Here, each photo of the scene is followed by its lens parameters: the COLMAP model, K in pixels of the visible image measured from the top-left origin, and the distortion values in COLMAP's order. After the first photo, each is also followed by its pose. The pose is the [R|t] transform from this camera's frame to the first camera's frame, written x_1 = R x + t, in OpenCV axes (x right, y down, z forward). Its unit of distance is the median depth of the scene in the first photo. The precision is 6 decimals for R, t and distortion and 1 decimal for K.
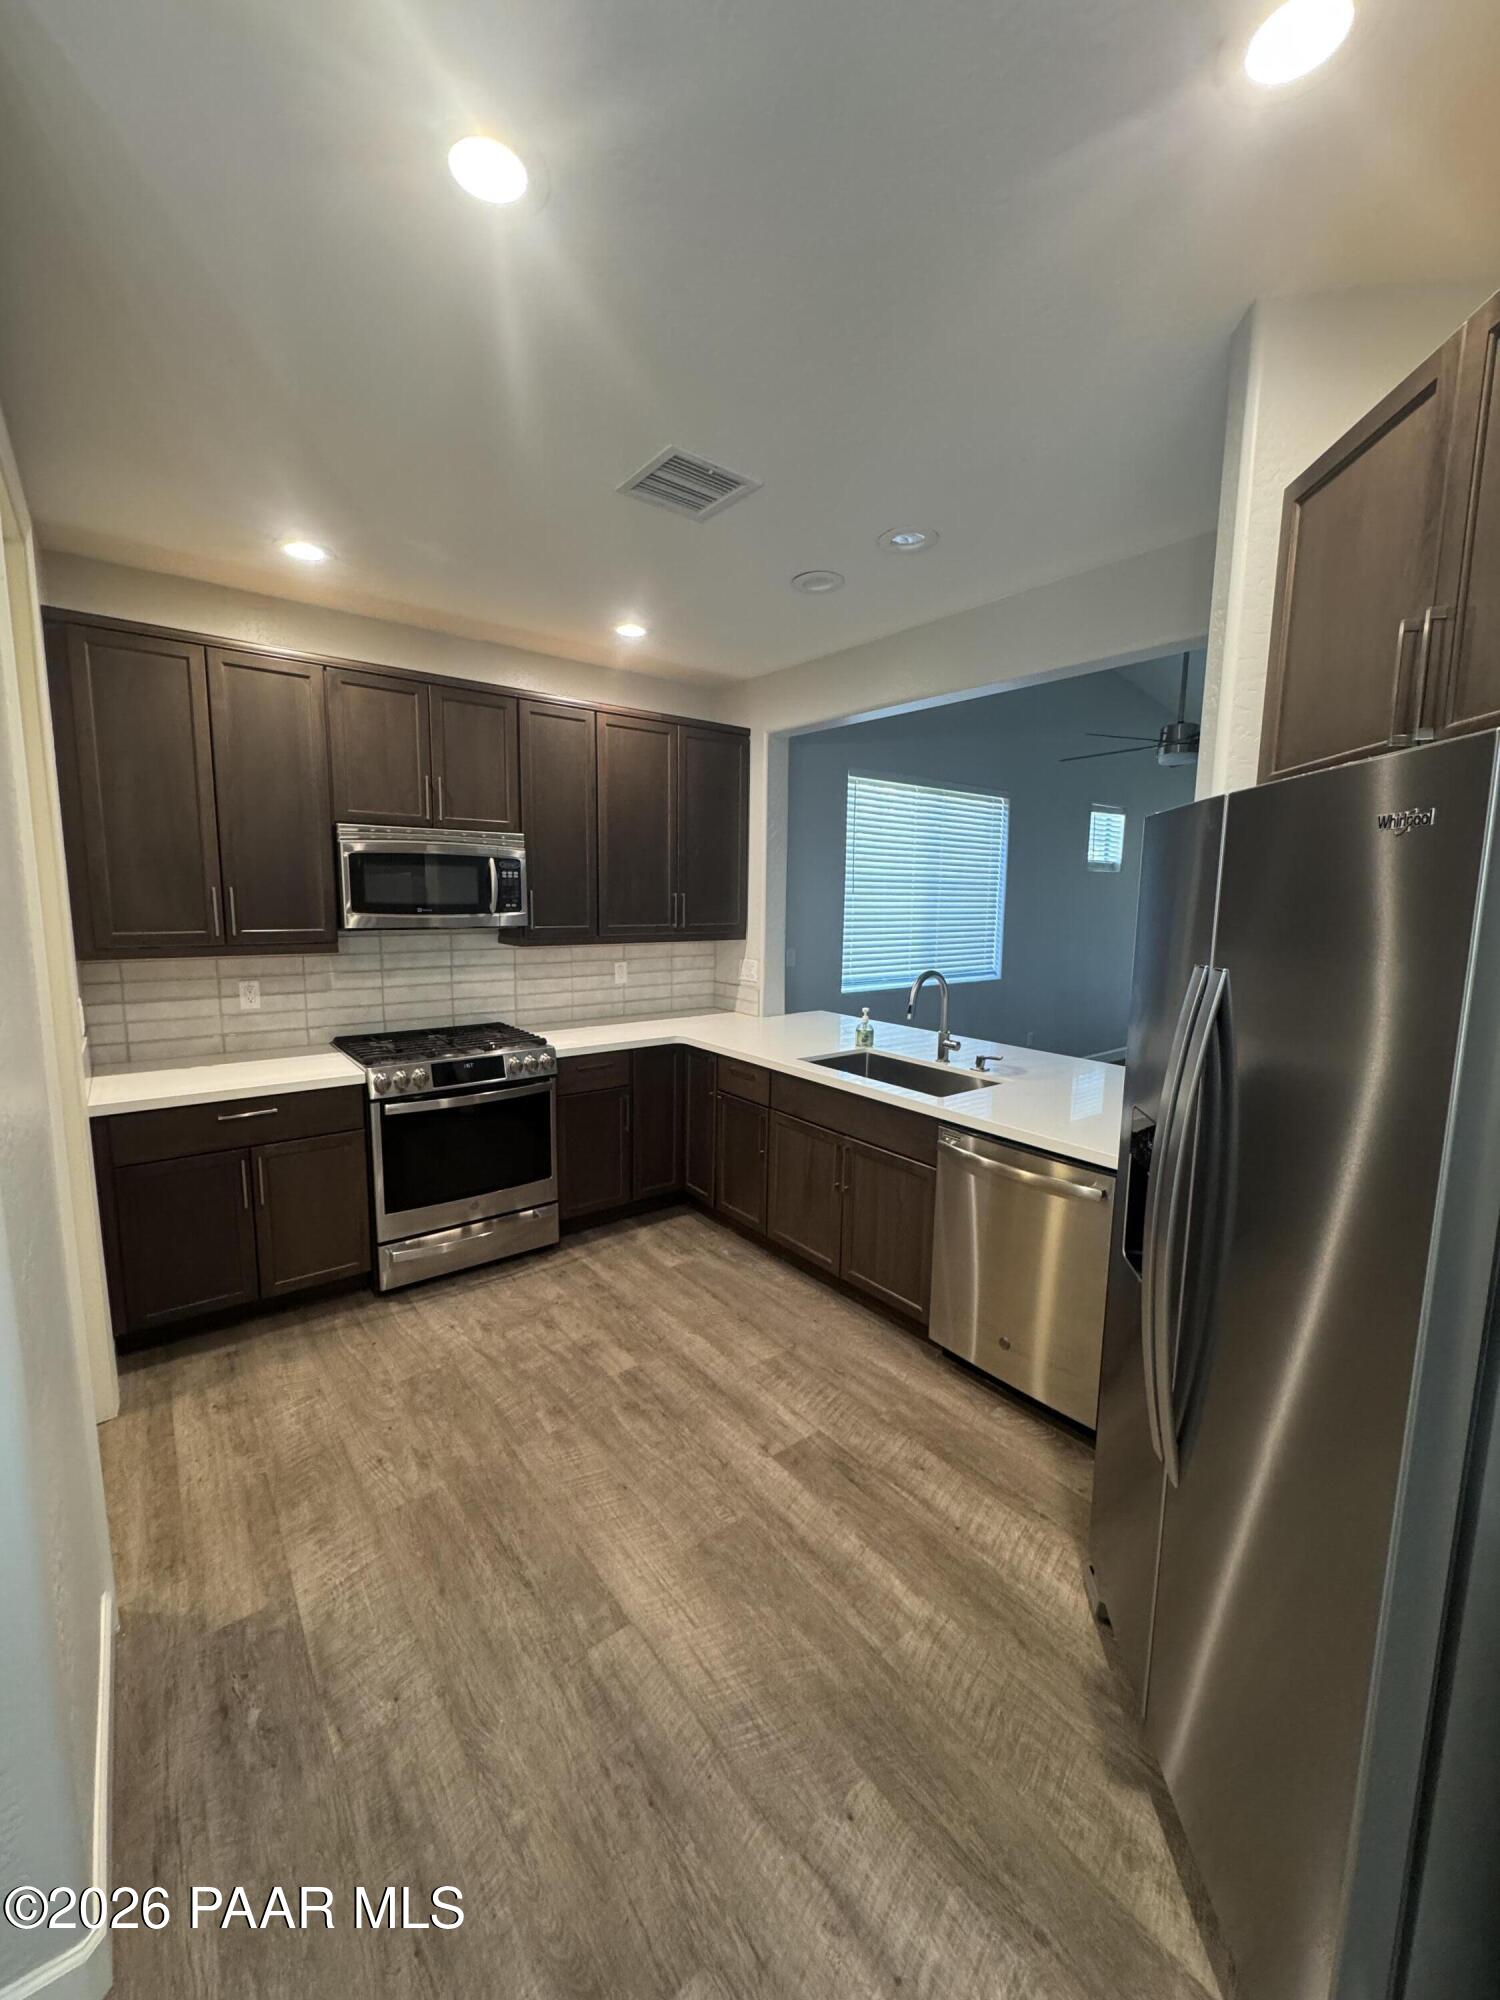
lens RADIAL K [[792.6, 0, 750.0], [0, 792.6, 1000.0], [0, 0, 1]] dist [0.001595, 0.000302]
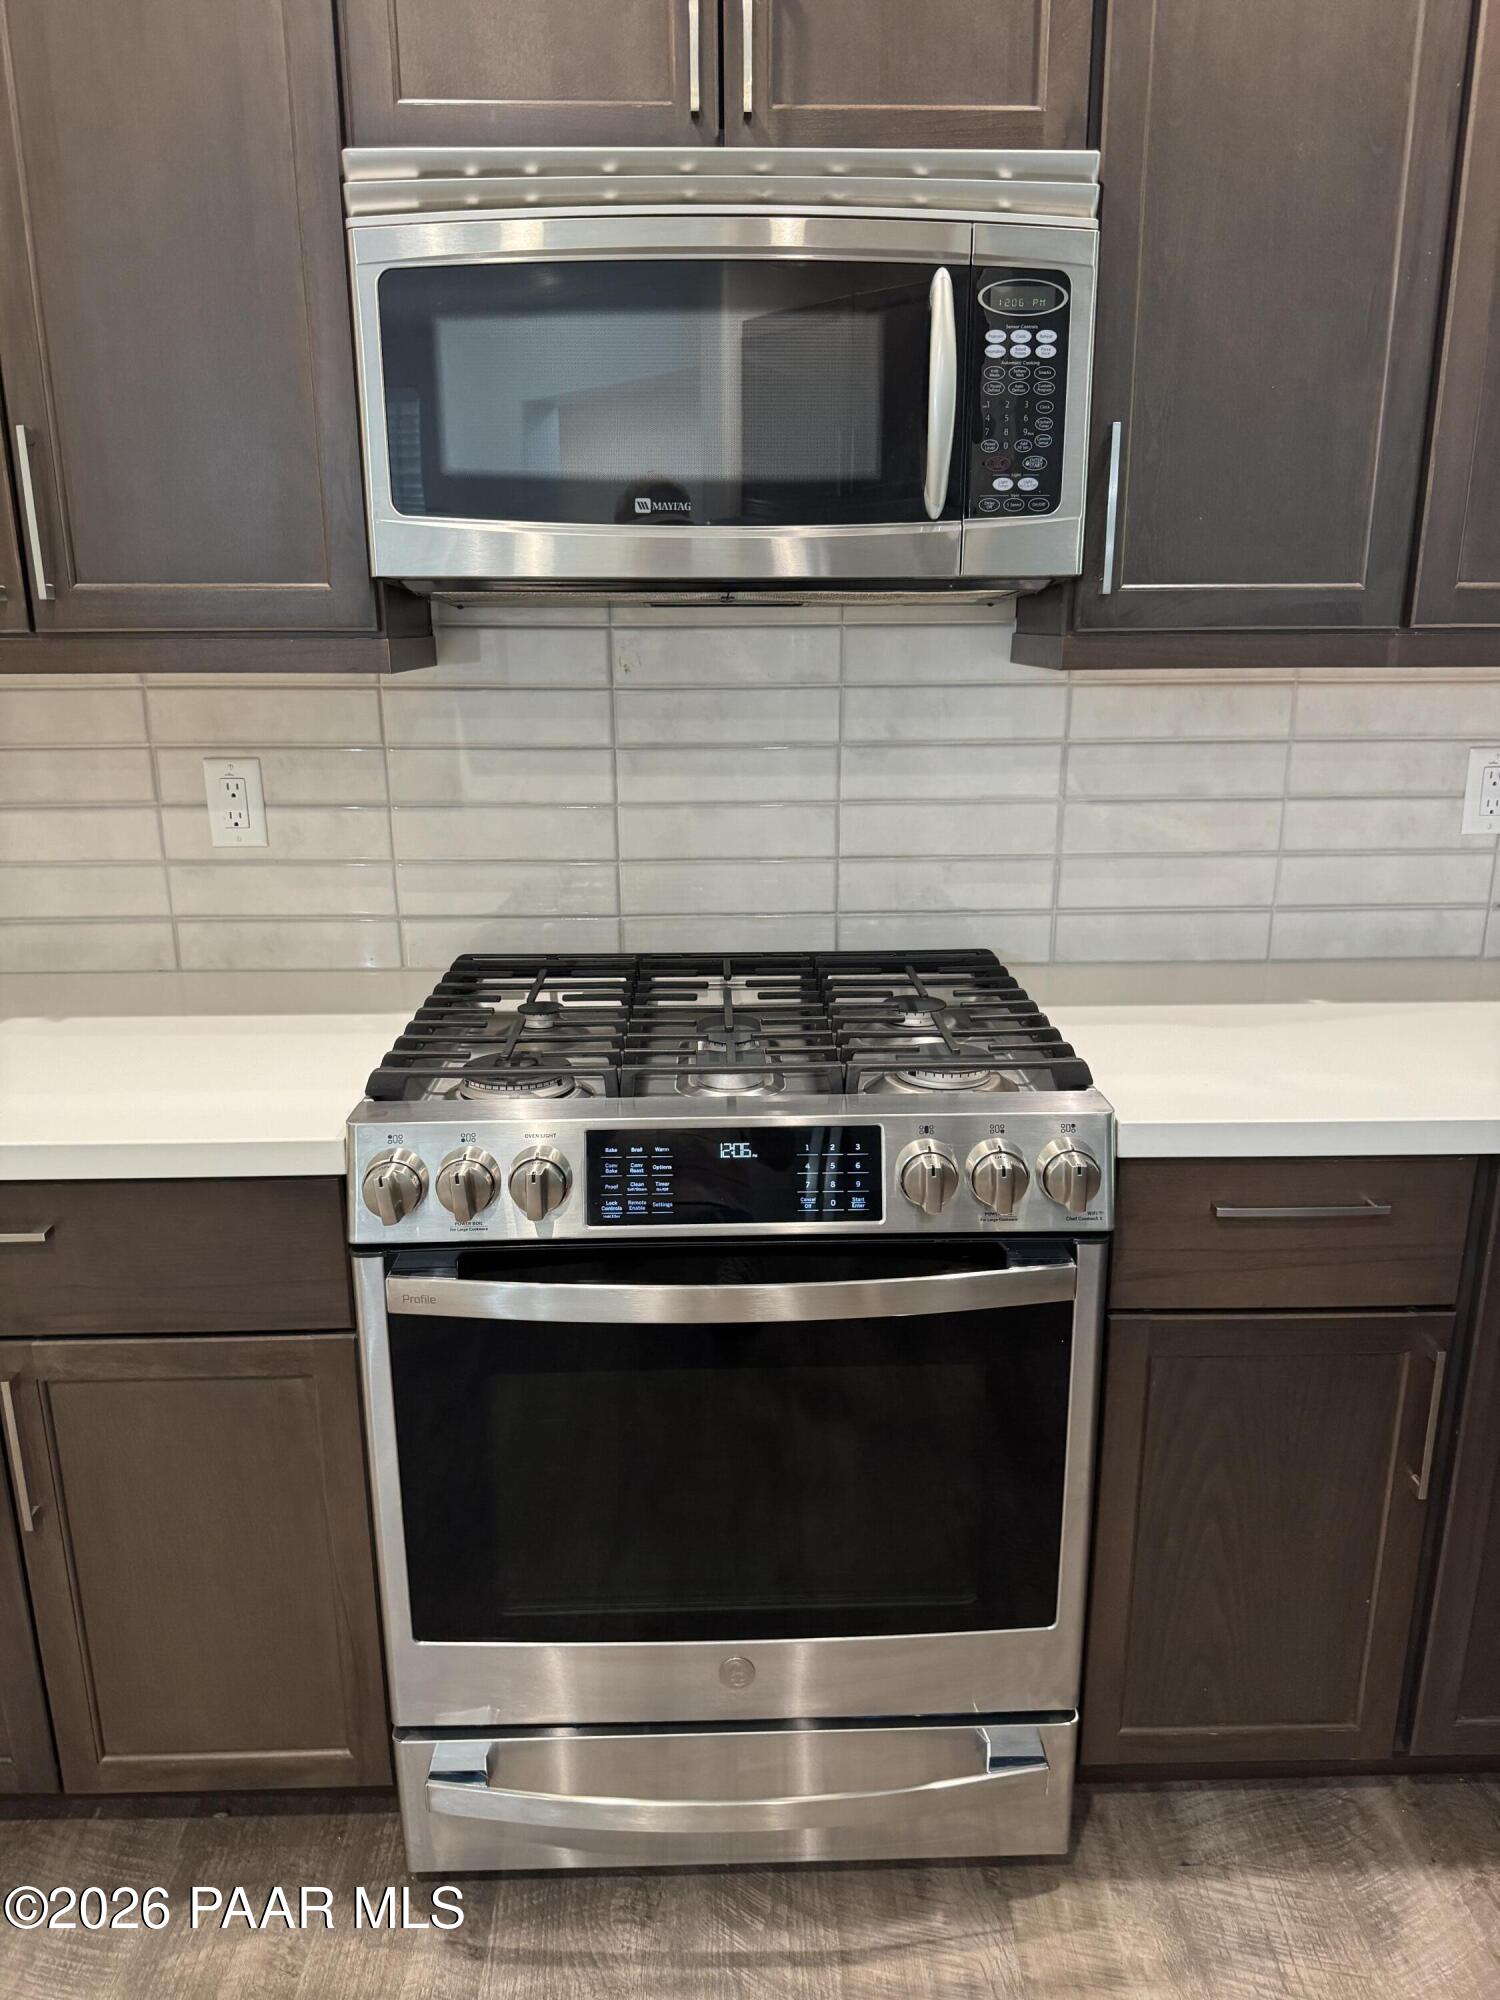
lens RADIAL K [[1423.0, 0, 755.6], [0, 1423.0, 1010.1], [0, 0, 1]] dist [0.090500, -0.115008]
pose [[0.803941, 0.143103, -0.577235, -0.094967], [-0.065254, 0.985983, 0.153553, -0.026701], [0.591118, -0.085781, 0.802011, 0.609221]]
